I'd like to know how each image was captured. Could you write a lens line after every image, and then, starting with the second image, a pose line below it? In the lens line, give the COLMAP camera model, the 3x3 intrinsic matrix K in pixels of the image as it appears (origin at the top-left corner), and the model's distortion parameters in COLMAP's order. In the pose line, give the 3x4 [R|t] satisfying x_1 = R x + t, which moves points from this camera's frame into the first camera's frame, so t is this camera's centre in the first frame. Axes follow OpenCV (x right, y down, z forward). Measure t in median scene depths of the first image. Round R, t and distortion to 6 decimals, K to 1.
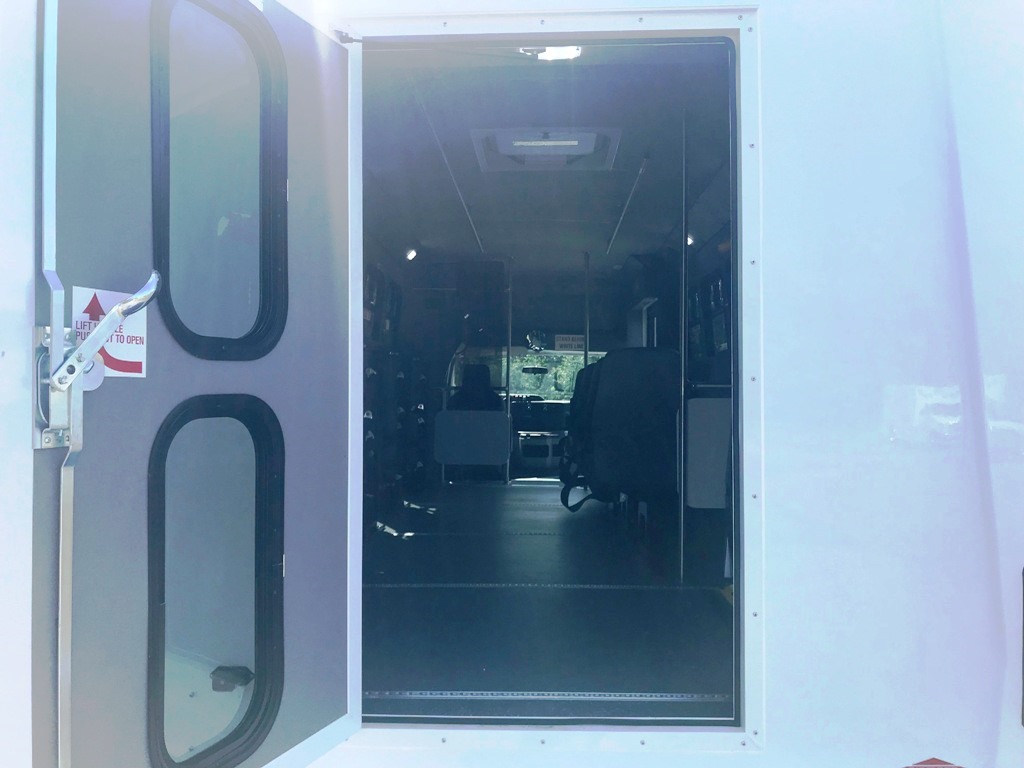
lens RADIAL K [[831.2, 0, 512.0], [0, 831.2, 384.0], [0, 0, 1]] dist [0.058225, -0.095916]
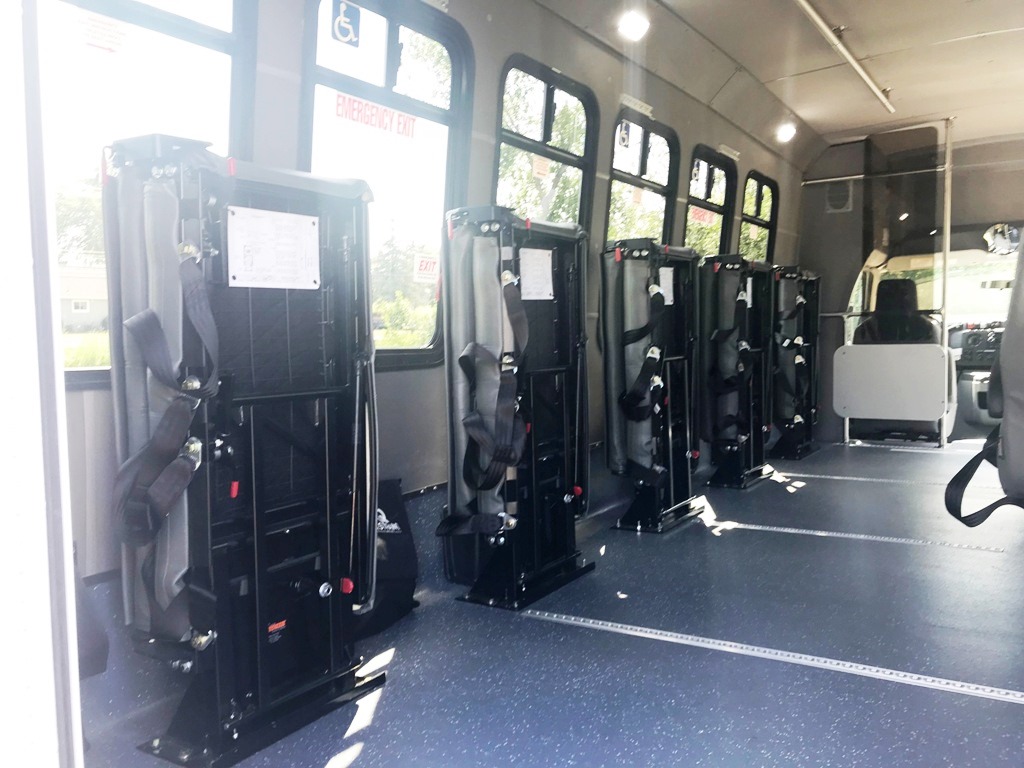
lens RADIAL K [[840.7, 0, 530.1], [0, 840.7, 380.5], [0, 0, 1]] dist [0.064829, -0.073453]
pose [[0.861619, -0.002960, -0.507546, 0.064230], [0.037016, 0.997687, 0.057020, 0.011124], [0.506203, -0.067917, 0.859736, 0.236436]]
